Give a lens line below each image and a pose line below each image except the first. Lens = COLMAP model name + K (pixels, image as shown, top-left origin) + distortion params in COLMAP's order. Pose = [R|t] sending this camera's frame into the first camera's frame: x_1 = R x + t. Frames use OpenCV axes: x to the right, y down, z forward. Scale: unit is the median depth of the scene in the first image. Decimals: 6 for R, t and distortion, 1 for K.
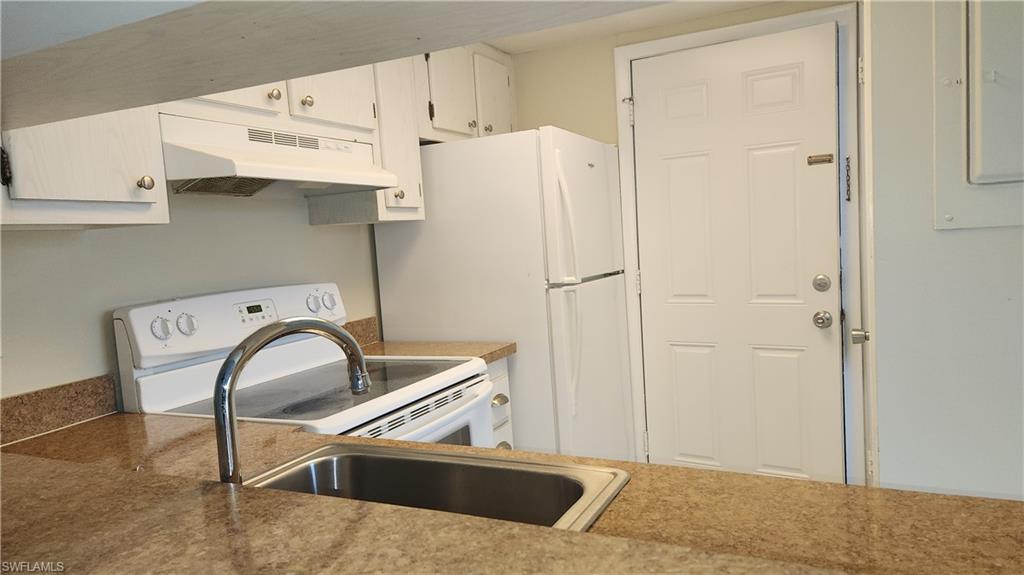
lens RADIAL K [[683.2, 0, 517.2], [0, 683.2, 286.9], [0, 0, 1]] dist [0.067840, -0.000471]
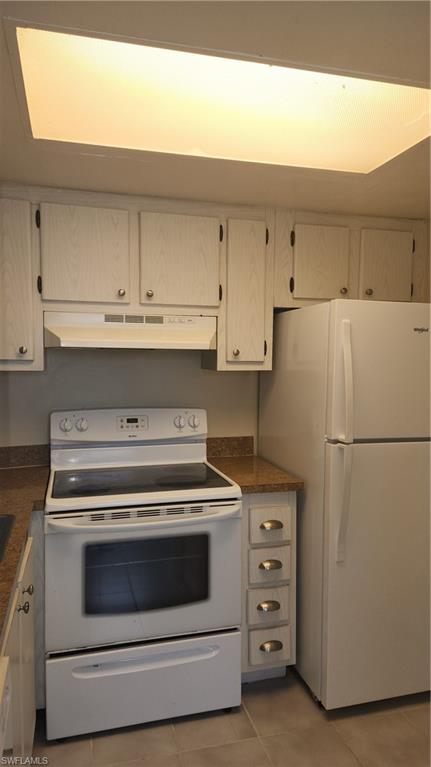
lens RADIAL K [[511.8, 0, 216.2], [0, 511.8, 387.1], [0, 0, 1]] dist [0.067840, -0.000471]
pose [[0.653662, 0.115183, -0.747969, 0.640024], [-0.104517, 0.992619, 0.061519, -0.140888], [0.749534, 0.037963, 0.660876, 0.344501]]
